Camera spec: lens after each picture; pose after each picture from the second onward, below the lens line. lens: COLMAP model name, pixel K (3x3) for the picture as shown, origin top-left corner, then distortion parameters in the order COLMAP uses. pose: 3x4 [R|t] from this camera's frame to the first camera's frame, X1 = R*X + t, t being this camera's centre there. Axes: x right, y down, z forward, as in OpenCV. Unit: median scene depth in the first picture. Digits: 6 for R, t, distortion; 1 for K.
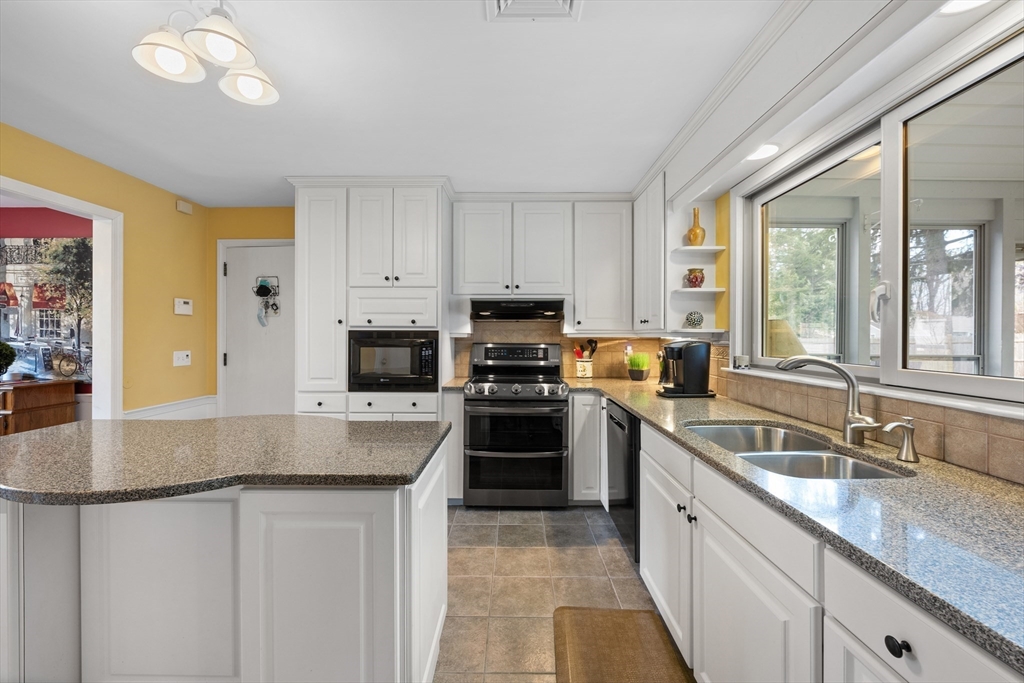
lens RADIAL K [[409.6, 0, 512.9], [0, 409.6, 337.9], [0, 0, 1]] dist [-0.002267, -0.000107]
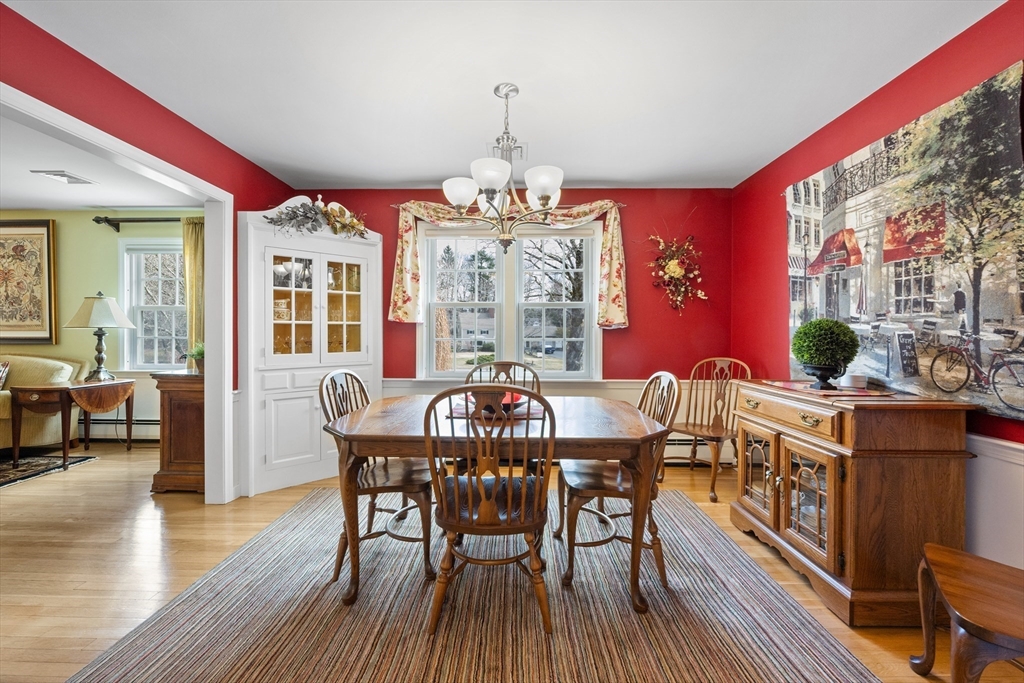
lens RADIAL K [[413.8, 0, 510.4], [0, 413.8, 332.3], [0, 0, 1]] dist [-0.001329, -0.000233]
pose [[-0.011388, -0.005780, -0.999918, -0.658448], [-0.007098, 0.999959, -0.005700, 0.032830], [0.999910, 0.007032, -0.011428, 0.539717]]
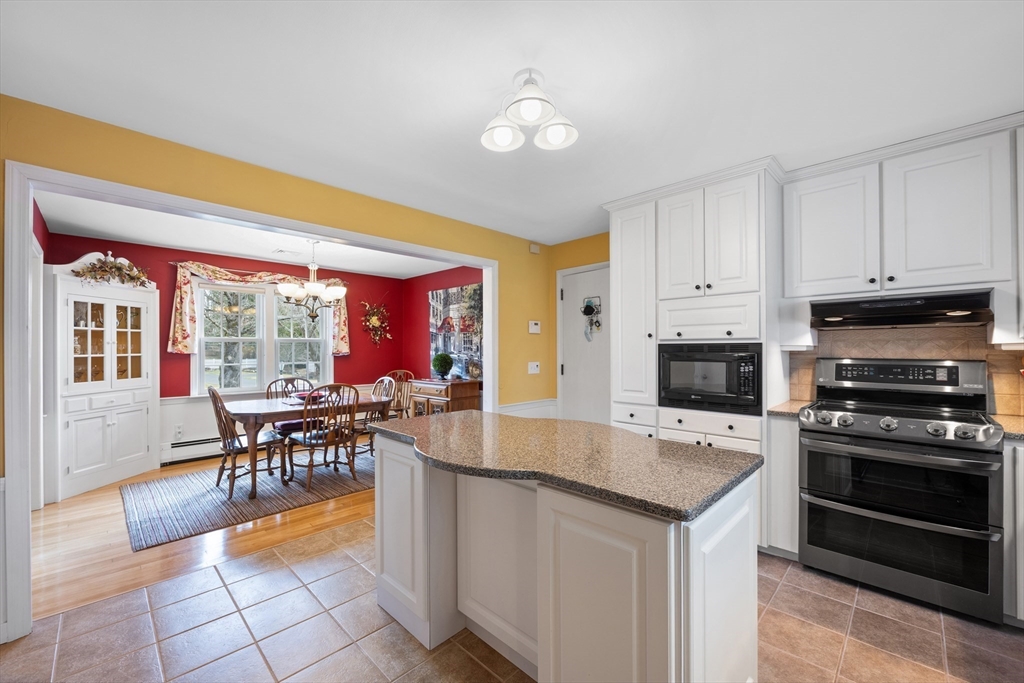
lens RADIAL K [[409.1, 0, 512.4], [0, 409.1, 348.4], [0, 0, 1]] dist [-0.002164, -0.000206]
pose [[0.718022, -0.006694, -0.695988, 0.030237], [0.002259, 0.999971, -0.007288, -0.001497], [0.696017, 0.003661, 0.718016, 0.040241]]
